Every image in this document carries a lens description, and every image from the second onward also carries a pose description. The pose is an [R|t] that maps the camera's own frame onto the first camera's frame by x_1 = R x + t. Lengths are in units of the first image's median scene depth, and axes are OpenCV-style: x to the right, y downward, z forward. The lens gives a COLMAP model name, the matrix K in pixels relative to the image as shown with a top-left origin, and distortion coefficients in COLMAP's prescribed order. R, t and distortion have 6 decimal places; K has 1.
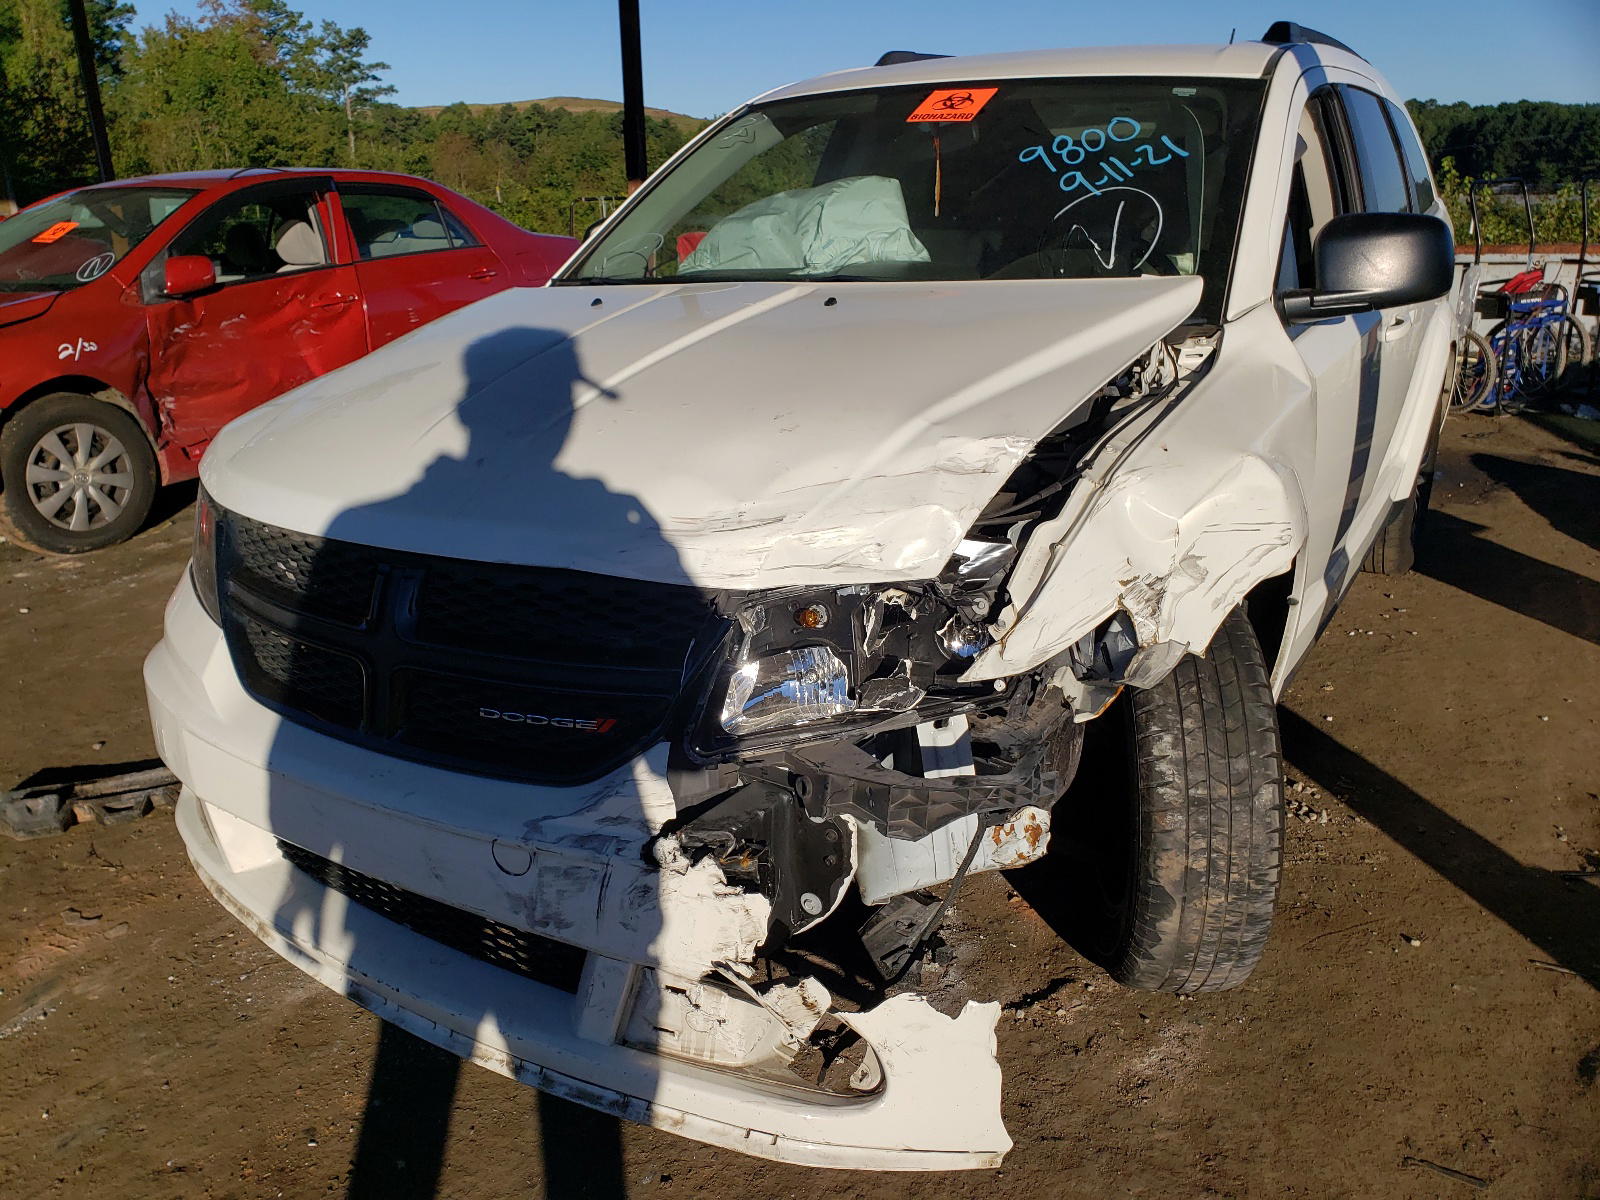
lens RADIAL K [[1213.2, 0, 800.2], [0, 1213.2, 629.9], [0, 0, 1]] dist [0.012976, -0.003085]
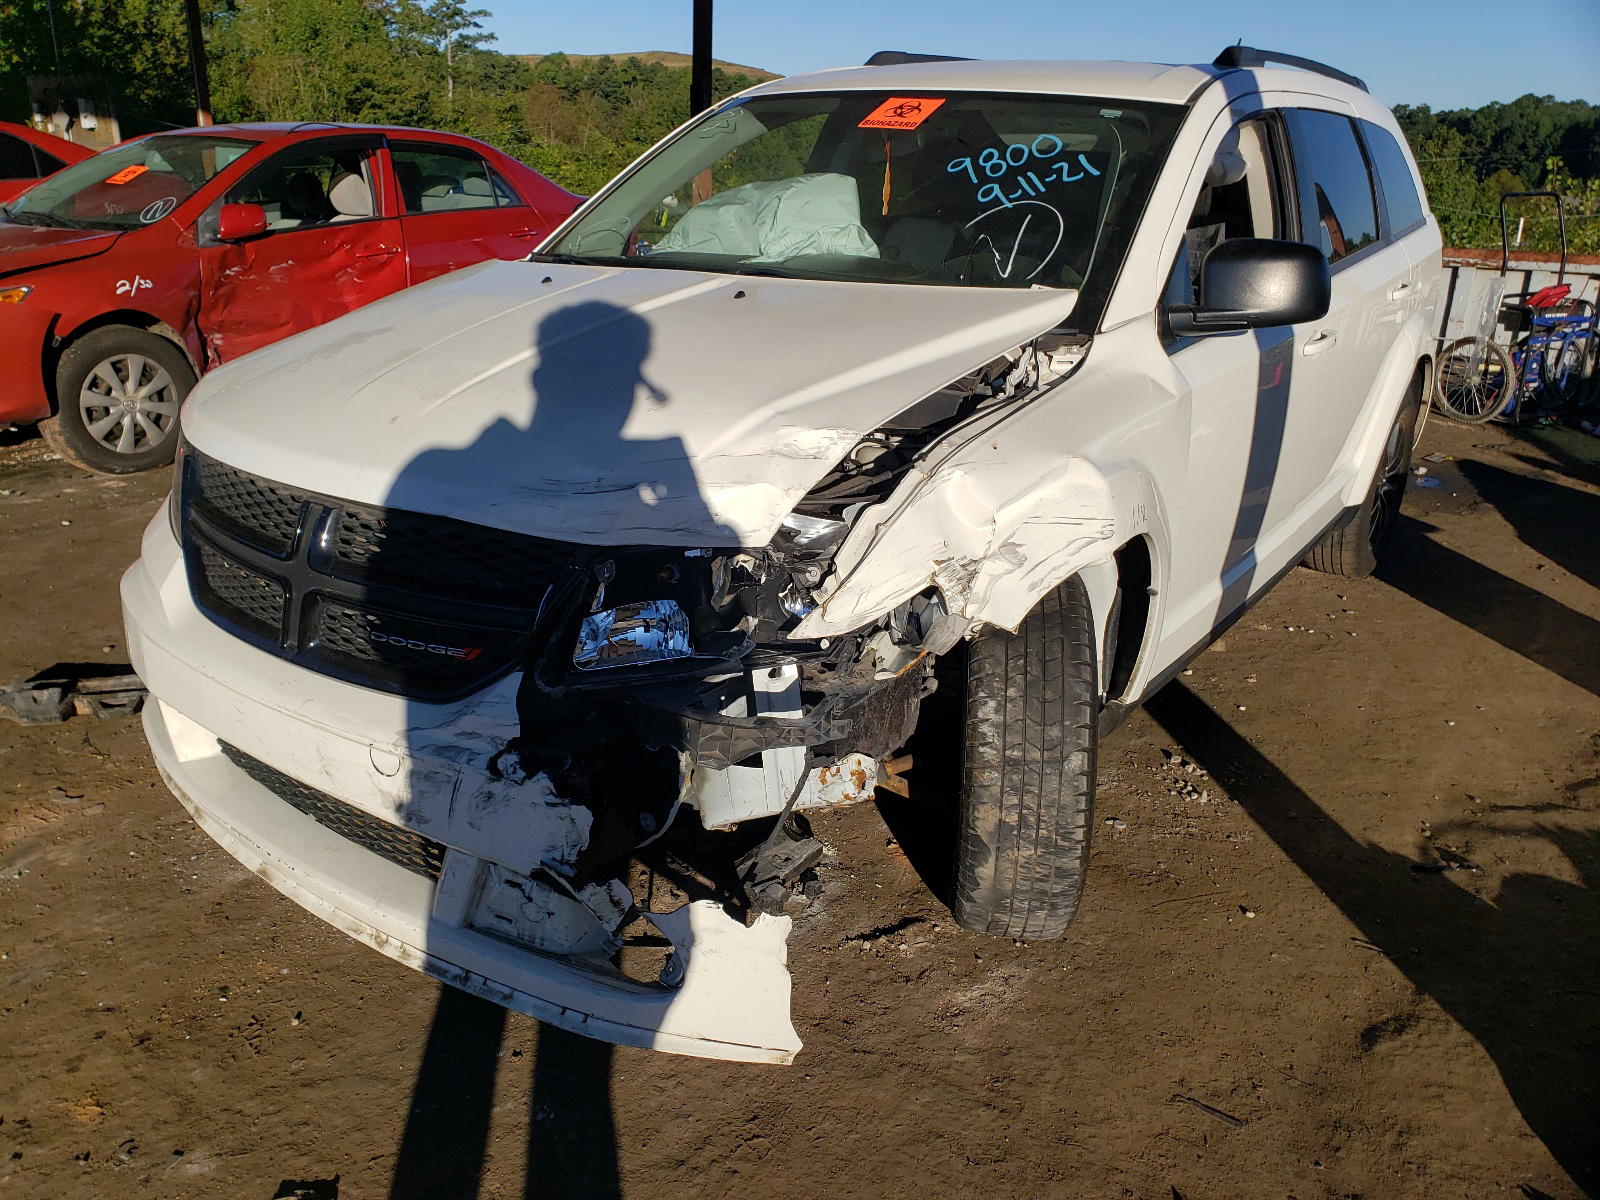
lens RADIAL K [[1210.6, 0, 800.0], [0, 1210.6, 600.0], [0, 0, 1]] dist [0.028453, -0.030634]
pose [[0.996202, 0.069972, -0.051824, 0.143306], [-0.069672, 0.997541, 0.007578, -0.002343], [0.052227, -0.003939, 0.998627, -0.100117]]
